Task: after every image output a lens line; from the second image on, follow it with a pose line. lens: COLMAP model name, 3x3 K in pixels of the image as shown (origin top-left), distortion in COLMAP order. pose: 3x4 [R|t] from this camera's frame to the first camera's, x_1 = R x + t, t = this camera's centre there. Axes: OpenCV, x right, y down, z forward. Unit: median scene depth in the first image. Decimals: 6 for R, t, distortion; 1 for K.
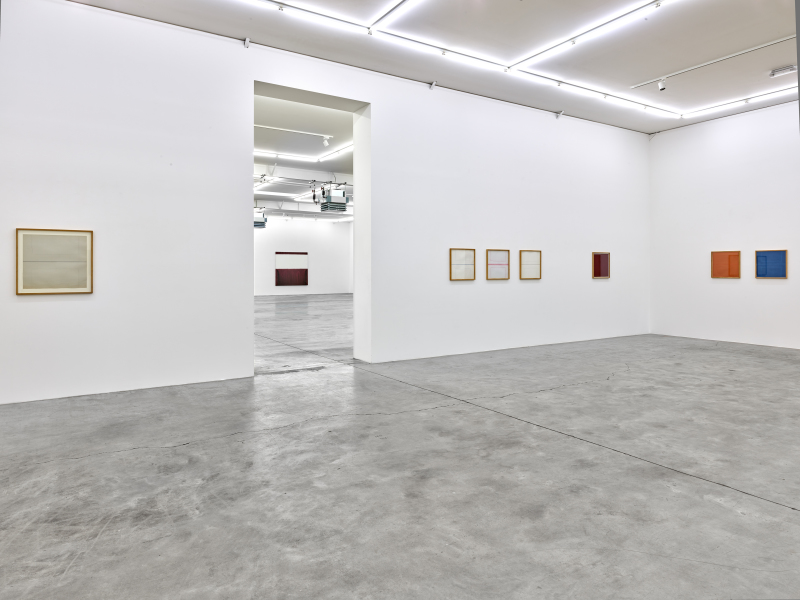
lens RADIAL K [[529.8, 0, 397.8], [0, 529.8, 273.1], [0, 0, 1]] dist [0.014852, -0.016419]
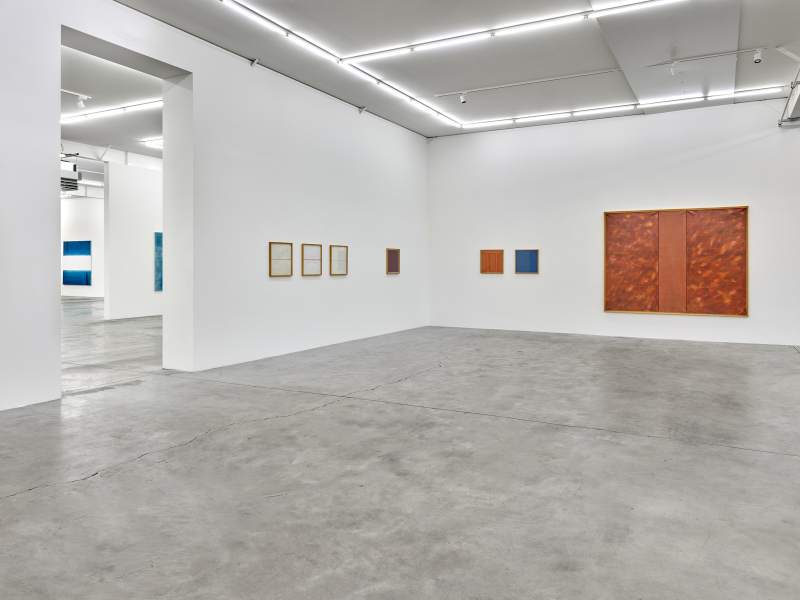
lens RADIAL K [[604.8, 0, 392.6], [0, 604.8, 270.2], [0, 0, 1]] dist [0.007226, -0.004829]
pose [[0.873277, -0.000166, 0.487225, -0.233340], [-0.000565, 0.999999, 0.001354, 0.001127], [-0.487225, -0.001458, 0.873276, -0.025147]]
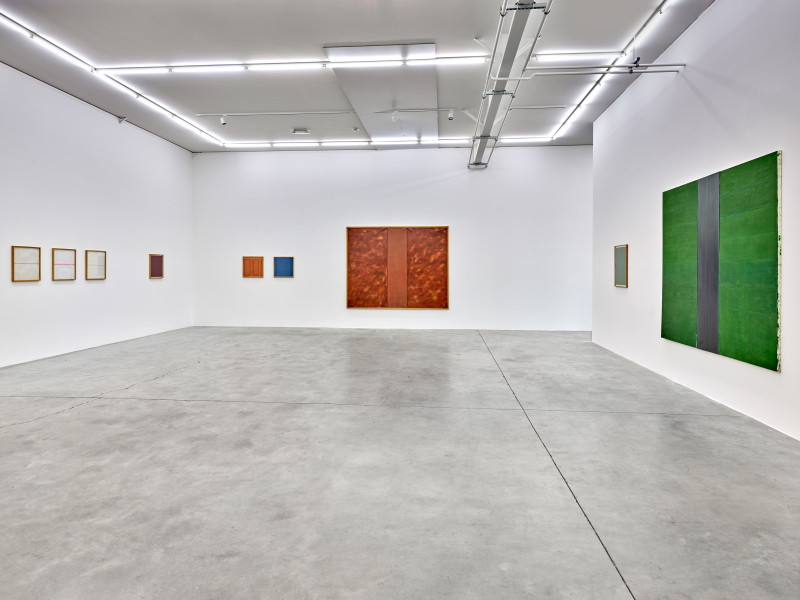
lens RADIAL K [[529.8, 0, 397.8], [0, 529.8, 273.1], [0, 0, 1]] dist [0.014852, -0.016419]
pose [[0.605578, 0.000602, 0.795785, -0.226076], [0.000594, 0.999999, -0.001208, 0.001010], [-0.795785, 0.001204, 0.605578, -0.061071]]
